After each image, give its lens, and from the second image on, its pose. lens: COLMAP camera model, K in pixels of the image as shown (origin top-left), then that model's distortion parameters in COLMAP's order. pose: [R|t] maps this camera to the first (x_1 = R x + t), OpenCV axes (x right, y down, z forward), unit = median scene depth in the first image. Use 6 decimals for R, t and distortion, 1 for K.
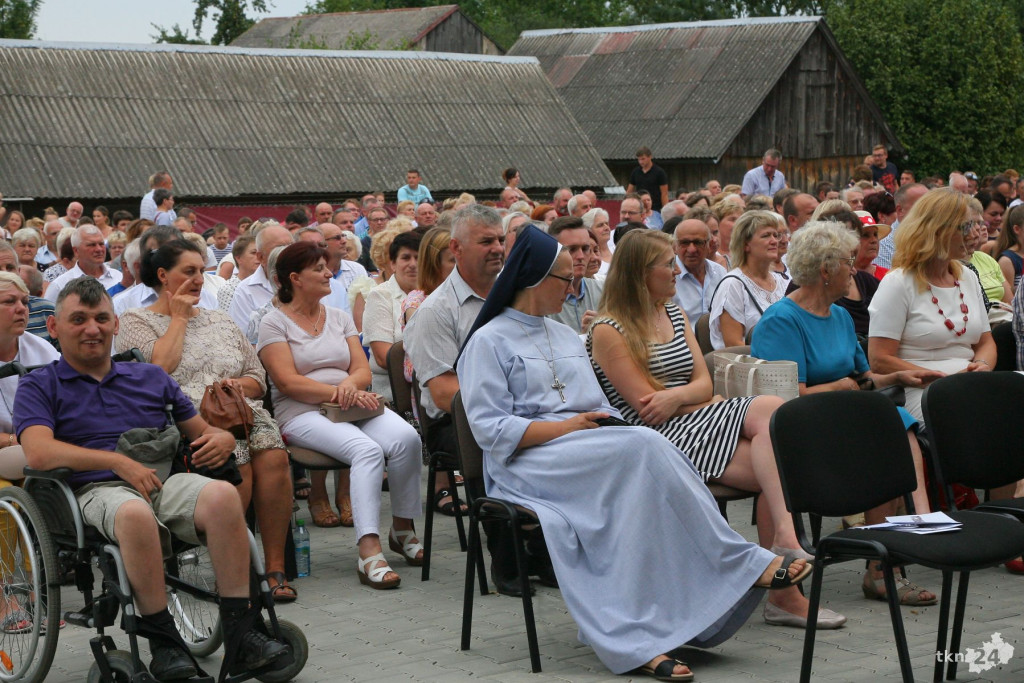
lens RADIAL K [[2085.8, 0, 512.4], [0, 2085.8, 322.1], [0, 0, 1]] dist [0.229552, 0.236480]
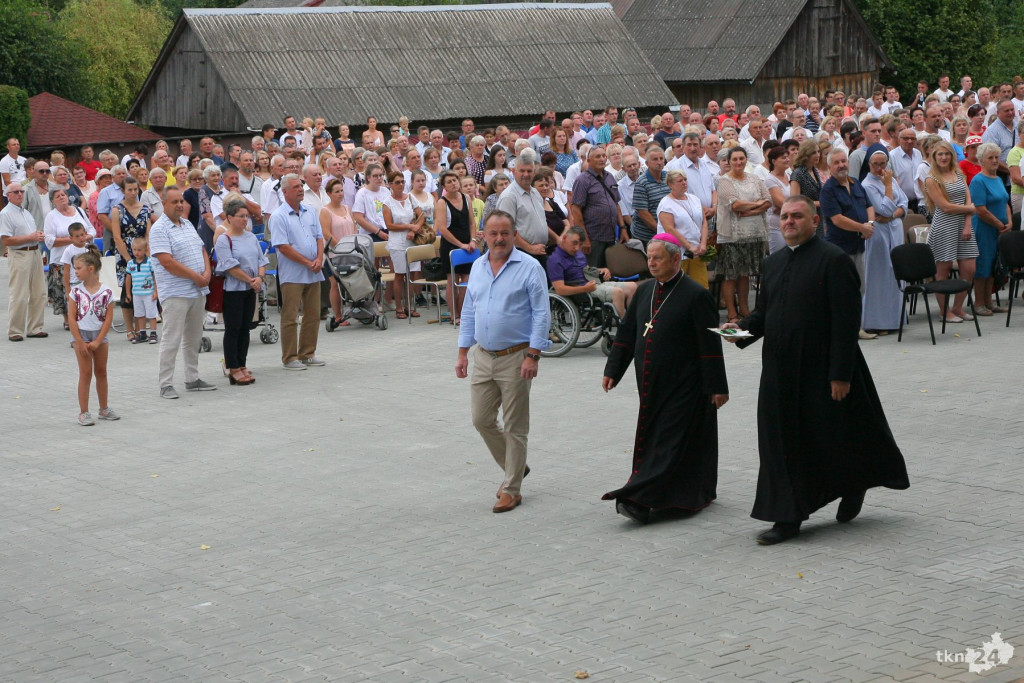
lens RADIAL K [[2139.5, 0, 512.0], [0, 2139.5, 341.5], [0, 0, 1]] dist [0.243038, 0.213751]
pose [[0.999440, -0.020684, 0.026291, -0.083105], [0.018992, 0.997829, 0.063062, -0.004199], [-0.027538, -0.062528, 0.997663, -0.307170]]
